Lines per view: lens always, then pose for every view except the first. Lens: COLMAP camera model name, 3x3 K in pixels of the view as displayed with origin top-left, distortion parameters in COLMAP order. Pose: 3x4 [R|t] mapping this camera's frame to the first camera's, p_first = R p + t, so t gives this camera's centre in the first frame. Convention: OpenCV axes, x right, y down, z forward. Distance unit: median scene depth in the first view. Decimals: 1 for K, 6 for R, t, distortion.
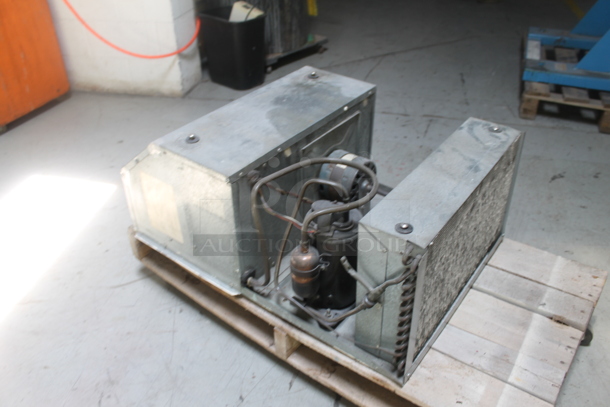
lens RADIAL K [[515.2, 0, 305.0], [0, 515.2, 203.6], [0, 0, 1]] dist [-0.138594, 0.097135]
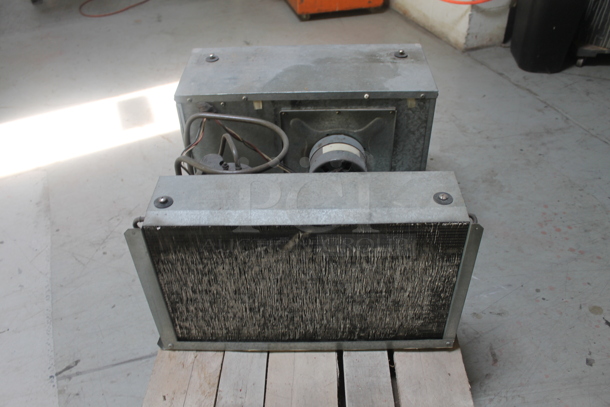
lens RADIAL K [[515.2, 0, 306.8], [0, 515.2, 205.0], [0, 0, 1]] dist [-0.138594, 0.097135]
pose [[0.590485, 0.528525, -0.609908, 0.545784], [-0.450965, 0.842817, 0.293752, -0.203648], [0.669296, 0.101591, 0.736017, 0.276168]]
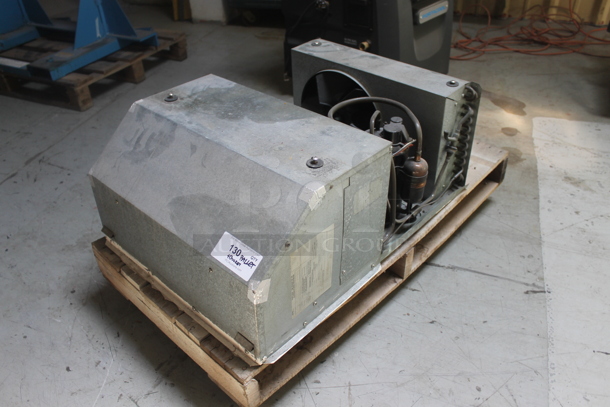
lens RADIAL K [[515.2, 0, 304.1], [0, 515.2, 205.5], [0, 0, 1]] dist [-0.138594, 0.097135]
pose [[0.095287, -0.581996, 0.807590, -0.712380], [0.587174, 0.687976, 0.426515, -0.338288], [-0.803832, 0.433555, 0.407288, 0.524229]]
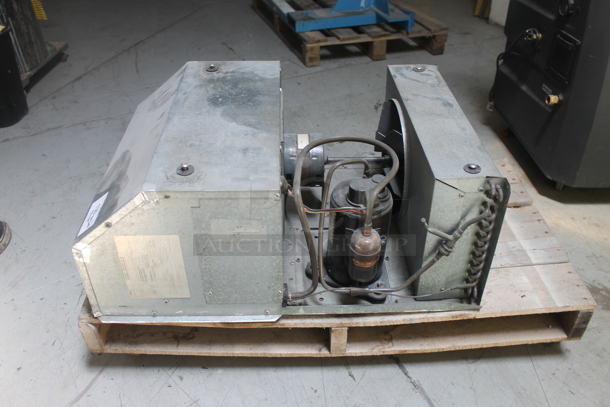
lens RADIAL K [[515.2, 0, 305.1], [0, 515.2, 202.2], [0, 0, 1]] dist [-0.138594, 0.097135]
pose [[0.776531, -0.373673, 0.507315, -0.377142], [0.354441, 0.924748, 0.138611, -0.092797], [-0.520934, 0.072177, 0.850540, 0.162410]]
